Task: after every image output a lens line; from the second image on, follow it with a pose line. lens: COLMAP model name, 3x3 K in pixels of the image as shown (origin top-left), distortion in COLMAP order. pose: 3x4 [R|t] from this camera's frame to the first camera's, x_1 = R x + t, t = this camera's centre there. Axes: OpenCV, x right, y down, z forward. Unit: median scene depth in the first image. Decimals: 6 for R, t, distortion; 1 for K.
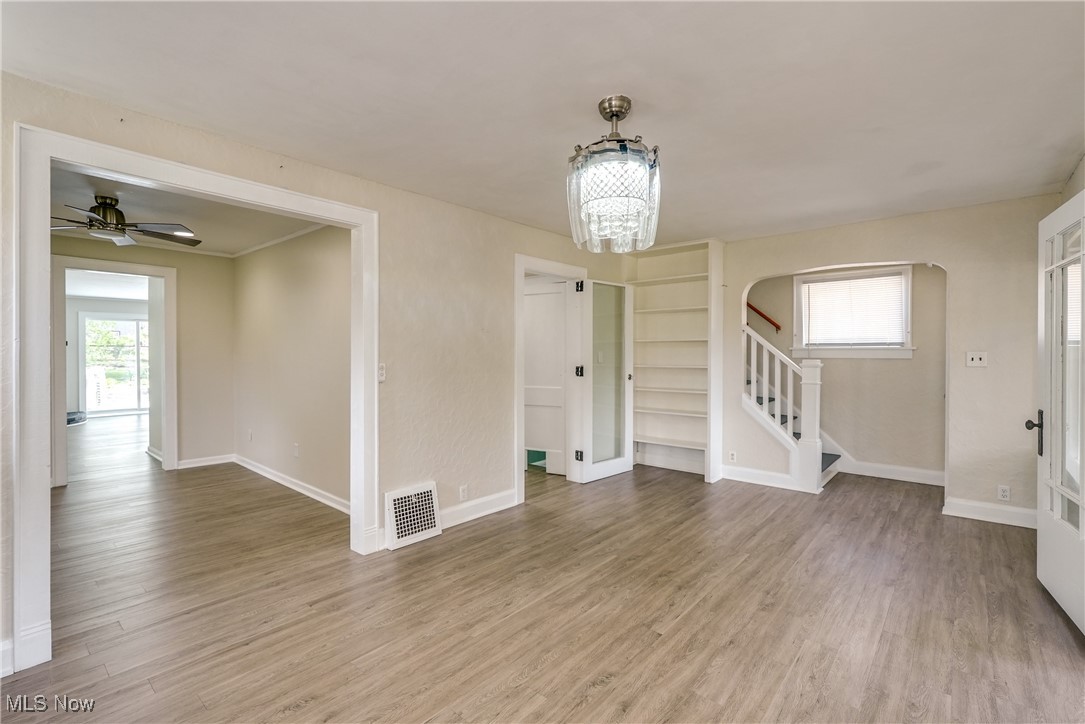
lens RADIAL K [[494.3, 0, 543.3], [0, 494.3, 360.9], [0, 0, 1]] dist [0.014345, 0.000215]
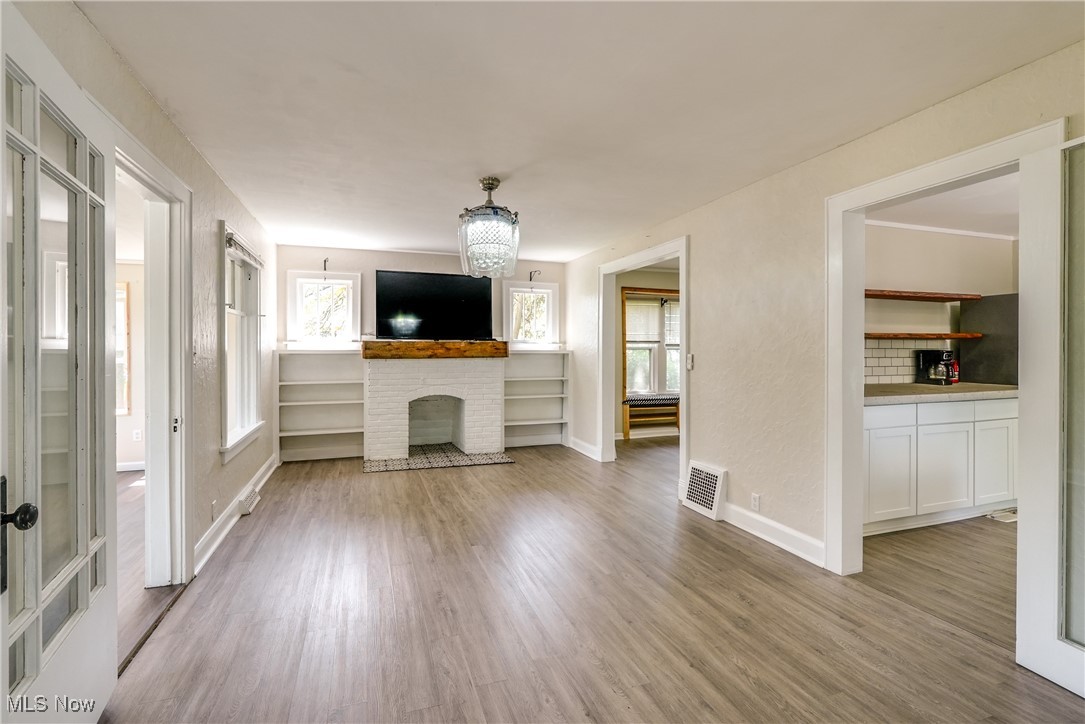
lens RADIAL K [[494.3, 0, 545.1], [0, 494.3, 353.7], [0, 0, 1]] dist [0.014345, 0.000215]
pose [[-0.498208, -0.000028, -0.867057, 0.831003], [-0.009609, 0.999939, 0.005488, -0.001362], [0.867004, 0.011065, -0.498178, 1.152274]]
